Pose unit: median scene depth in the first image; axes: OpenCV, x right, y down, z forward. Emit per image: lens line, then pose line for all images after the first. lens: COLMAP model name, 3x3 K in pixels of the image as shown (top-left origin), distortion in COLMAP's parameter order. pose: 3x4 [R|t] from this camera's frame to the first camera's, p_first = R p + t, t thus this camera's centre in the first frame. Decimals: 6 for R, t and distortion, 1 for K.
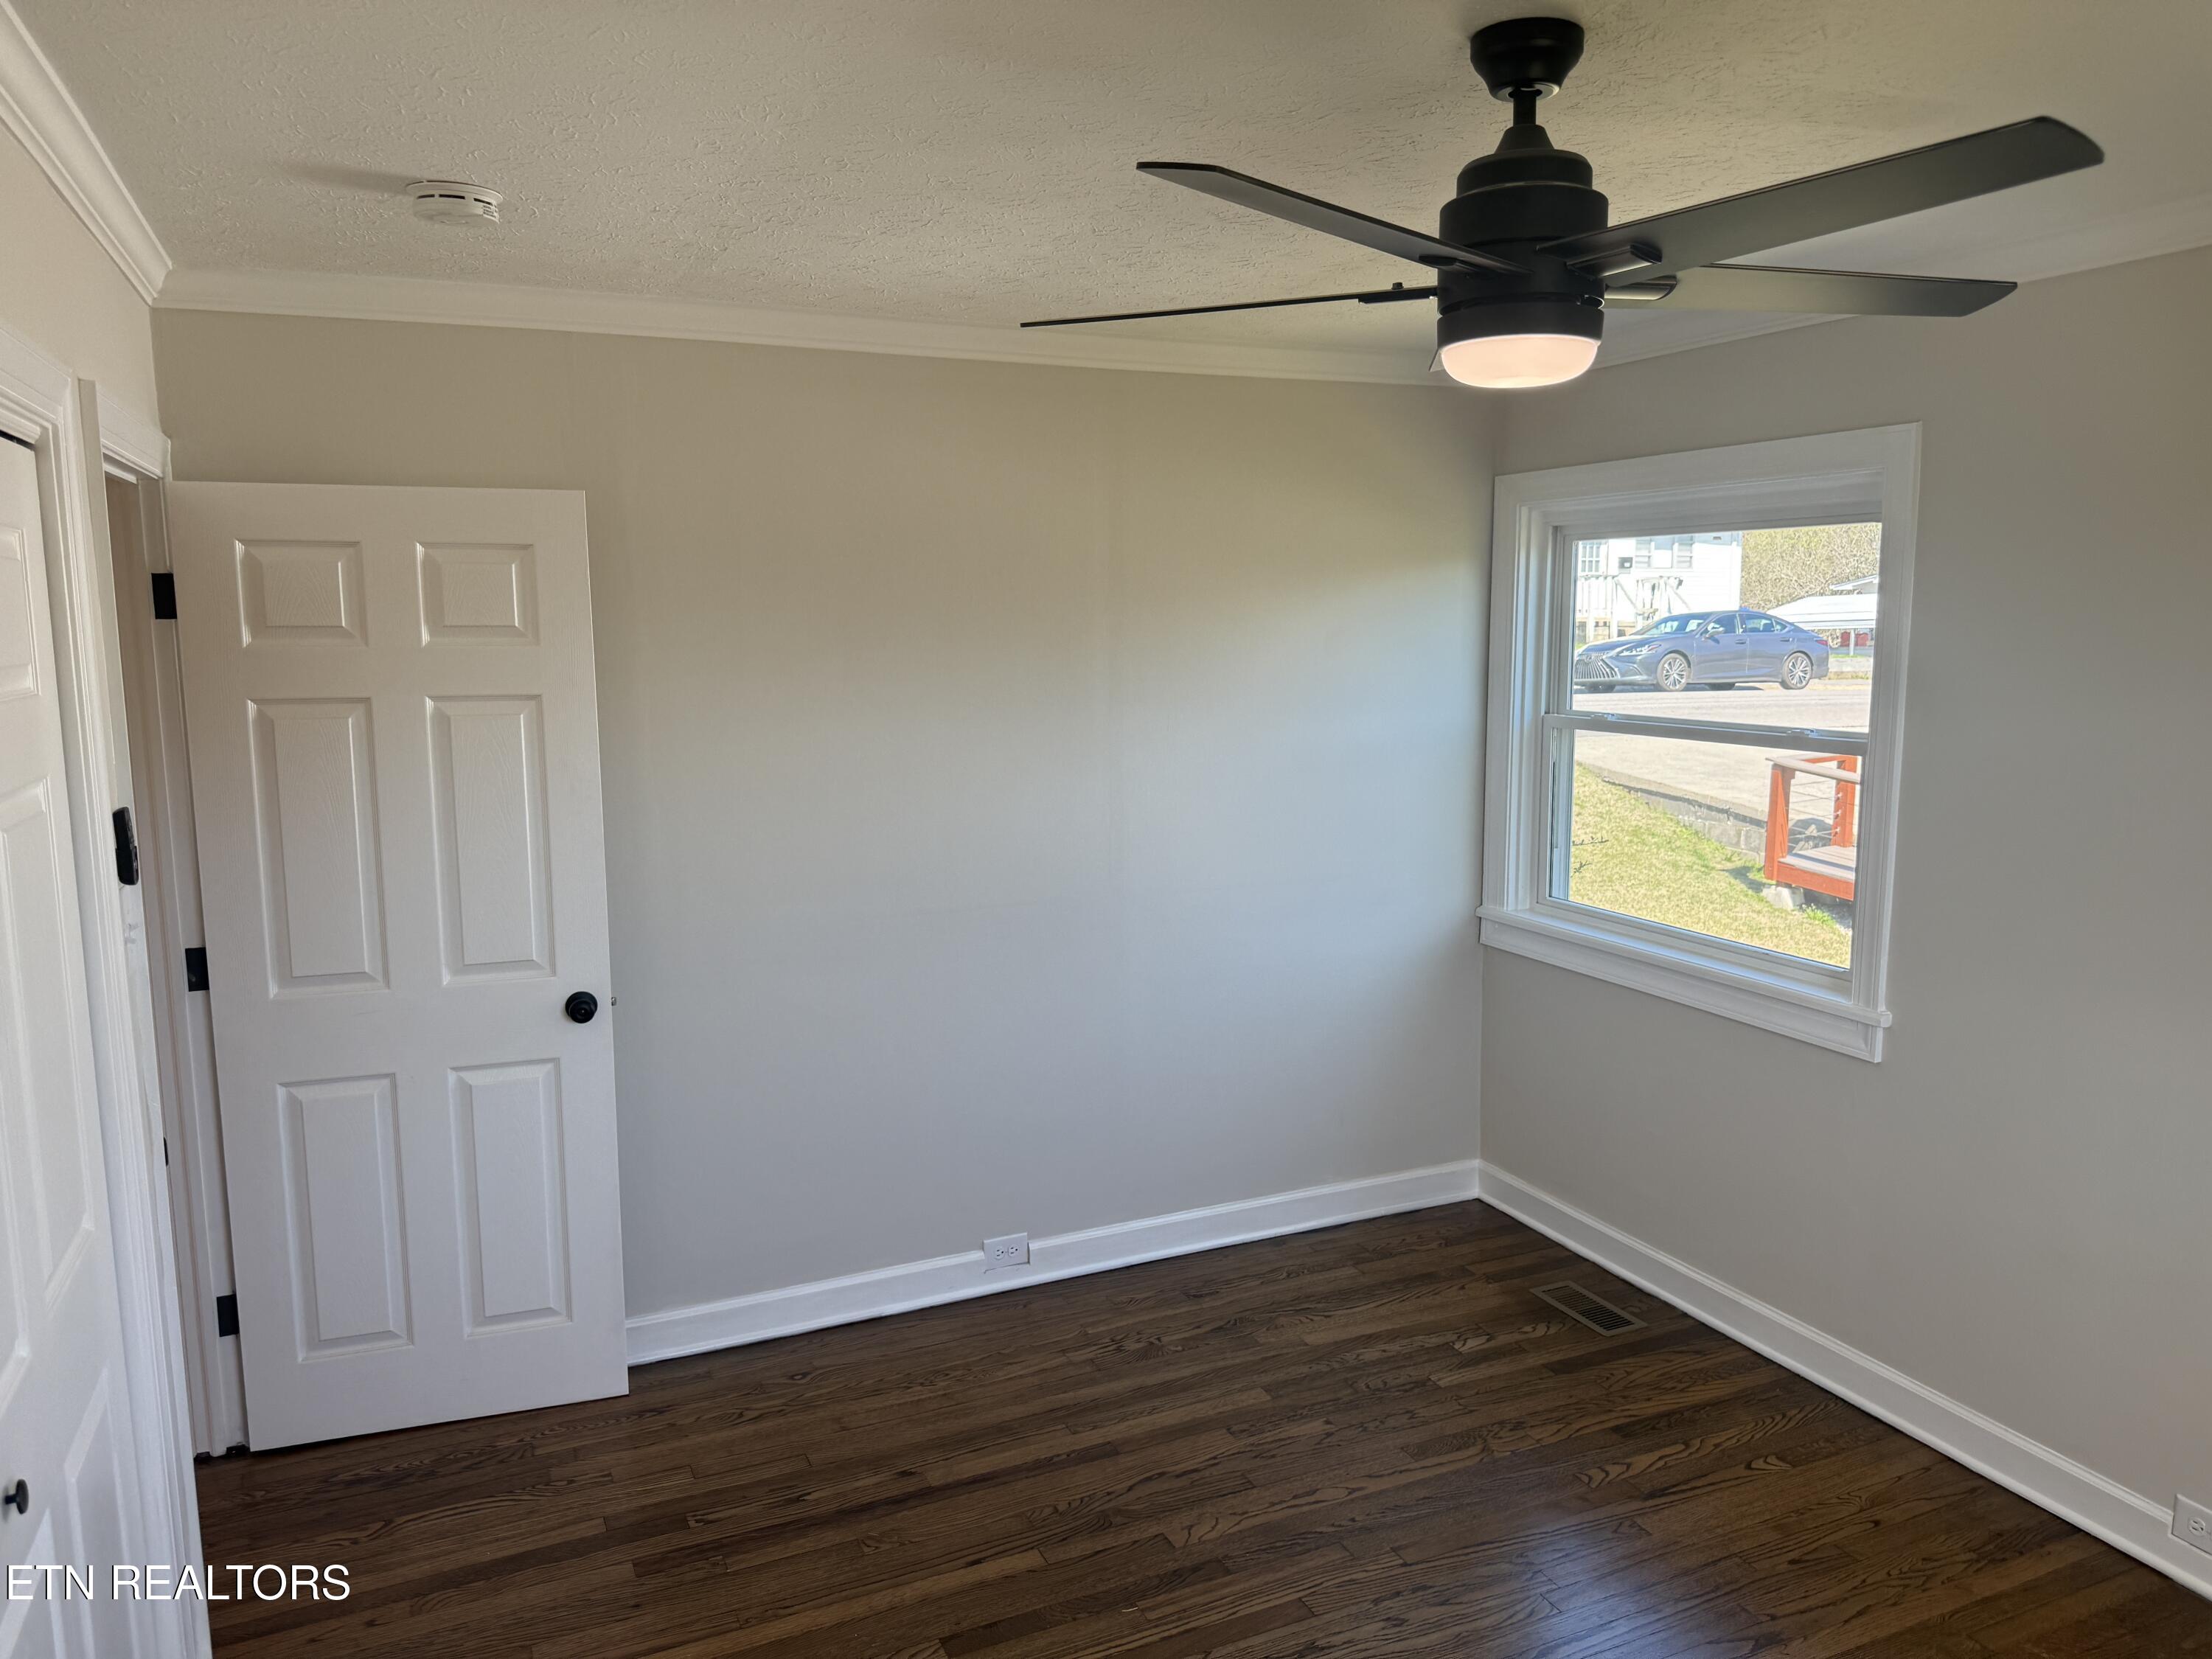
lens RADIAL K [[1573.1, 0, 1102.4], [0, 1573.1, 824.0], [0, 0, 1]] dist [0.051553, -0.061686]
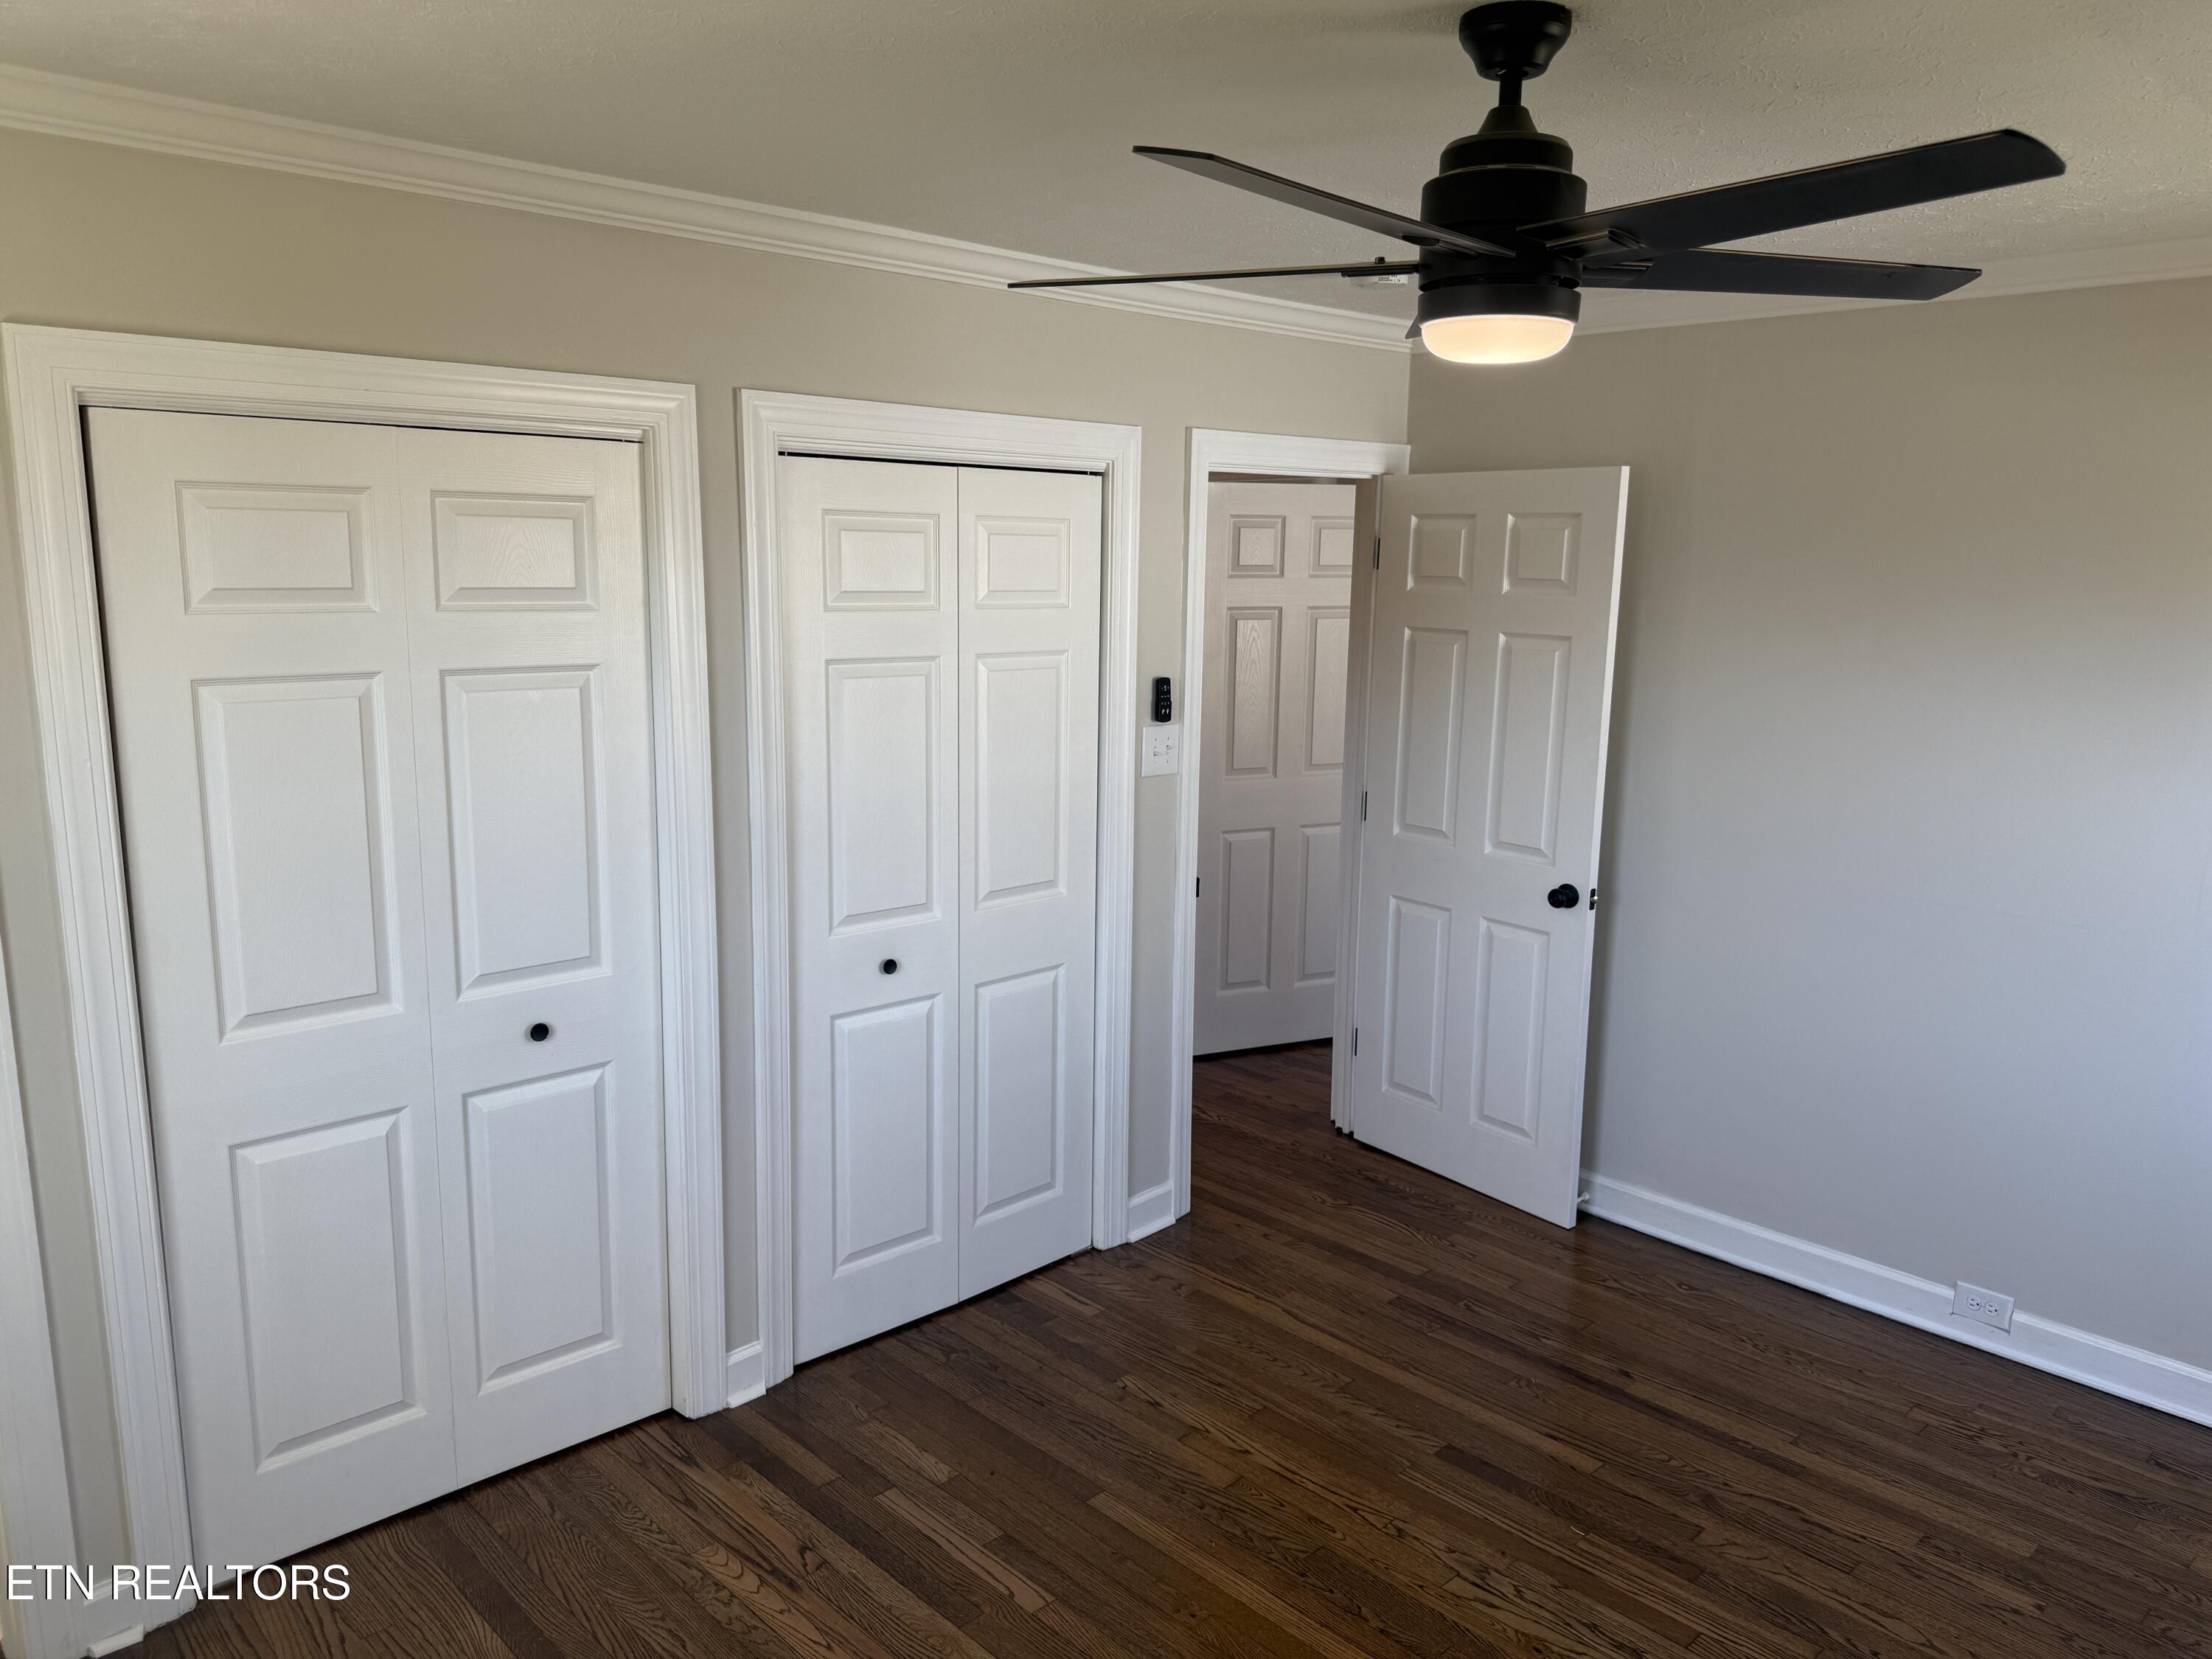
lens RADIAL K [[1573.1, 0, 1174.1], [0, 1573.1, 831.0], [0, 0, 1]] dist [0.051553, -0.061686]
pose [[0.352992, 0.173644, -0.919372, 0.704133], [-0.155197, 0.979881, 0.125485, -0.041200], [0.922665, 0.098389, 0.372839, 0.278960]]
